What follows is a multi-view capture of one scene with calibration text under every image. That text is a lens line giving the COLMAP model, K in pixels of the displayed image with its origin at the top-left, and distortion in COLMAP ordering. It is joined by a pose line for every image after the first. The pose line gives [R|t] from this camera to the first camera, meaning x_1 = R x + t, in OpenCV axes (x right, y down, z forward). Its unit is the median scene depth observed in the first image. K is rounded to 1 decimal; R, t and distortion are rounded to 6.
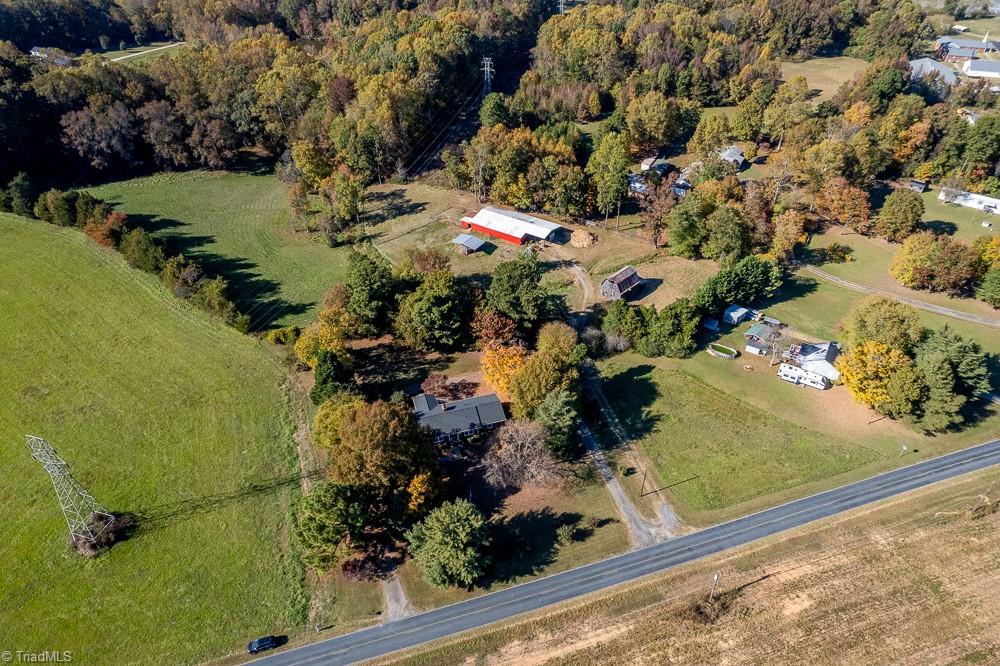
lens RADIAL K [[640.1, 0, 503.3], [0, 640.1, 339.7], [0, 0, 1]] dist [-0.076124, 0.070293]
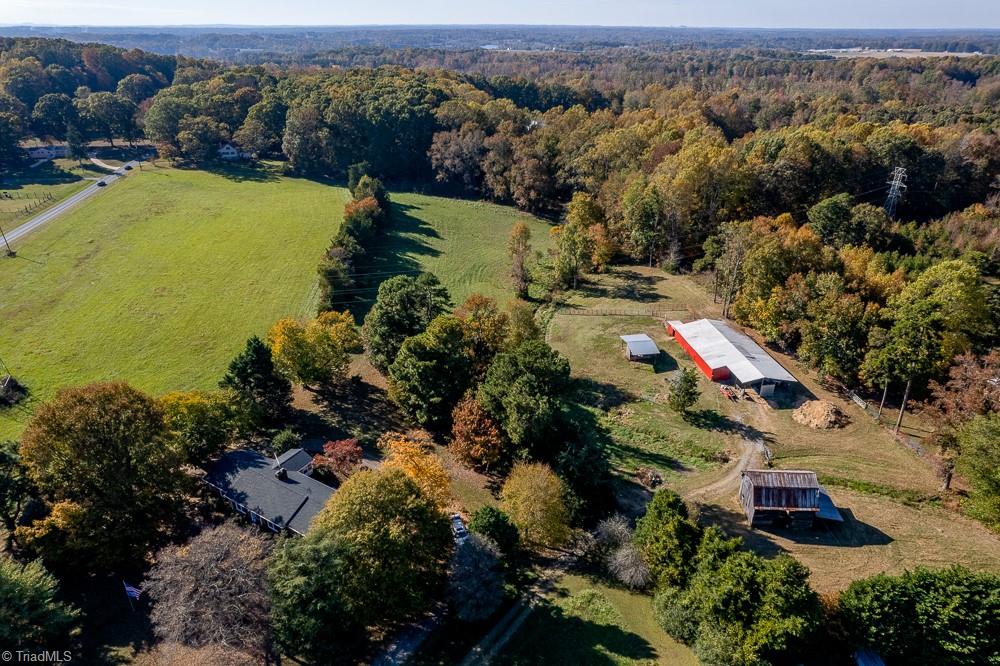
lens RADIAL K [[640.1, 0, 503.3], [0, 640.1, 339.7], [0, 0, 1]] dist [-0.076124, 0.070293]
pose [[0.661327, 0.335921, -0.670674, 0.296846], [-0.470036, 0.882385, -0.021524, -0.073109], [0.584562, 0.329476, 0.741440, 0.398378]]
